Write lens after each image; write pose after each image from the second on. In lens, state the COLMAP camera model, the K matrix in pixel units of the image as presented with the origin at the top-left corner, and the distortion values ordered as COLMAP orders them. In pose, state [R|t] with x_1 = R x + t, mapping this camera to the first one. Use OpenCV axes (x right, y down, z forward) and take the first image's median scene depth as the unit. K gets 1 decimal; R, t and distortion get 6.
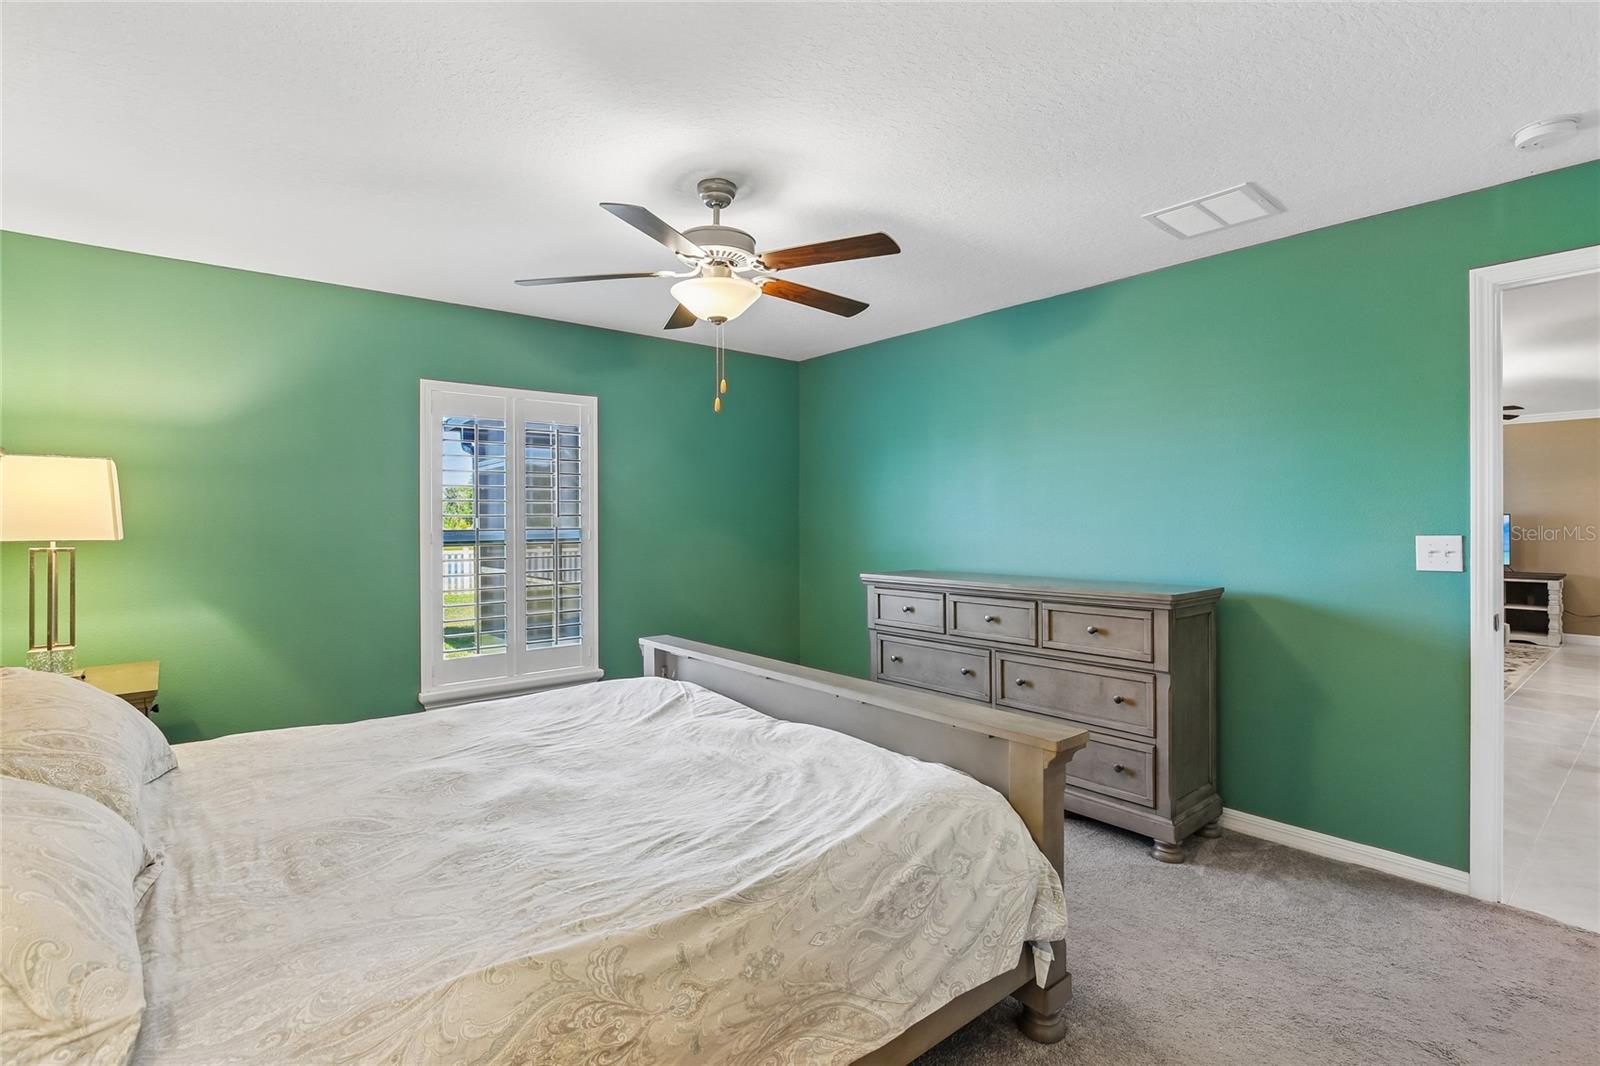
lens RADIAL K [[743.1, 0, 803.0], [0, 743.1, 525.5], [0, 0, 1]] dist [-0.018247, 0.006846]
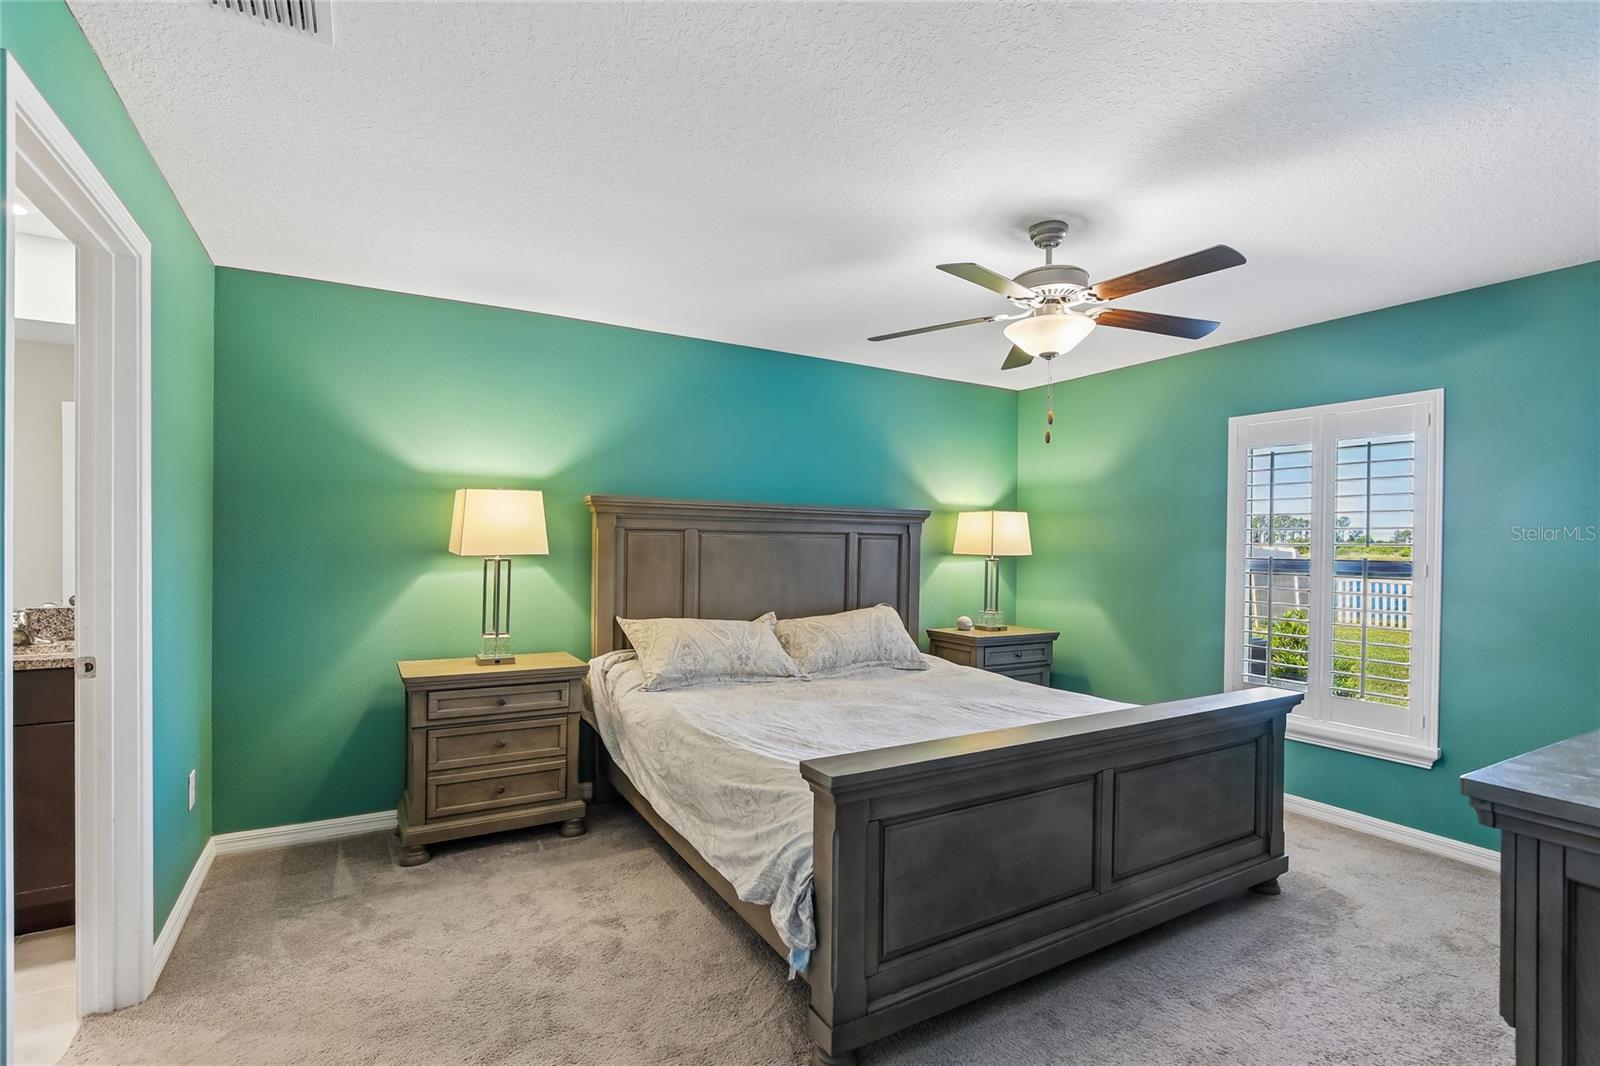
lens RADIAL K [[743.1, 0, 799.3], [0, 743.1, 537.2], [0, 0, 1]] dist [-0.018247, 0.006846]
pose [[-0.152921, -0.004360, -0.988229, 1.567749], [-0.020503, 0.999789, -0.001238, -0.021365], [0.988026, 0.020072, -0.152978, 1.317793]]
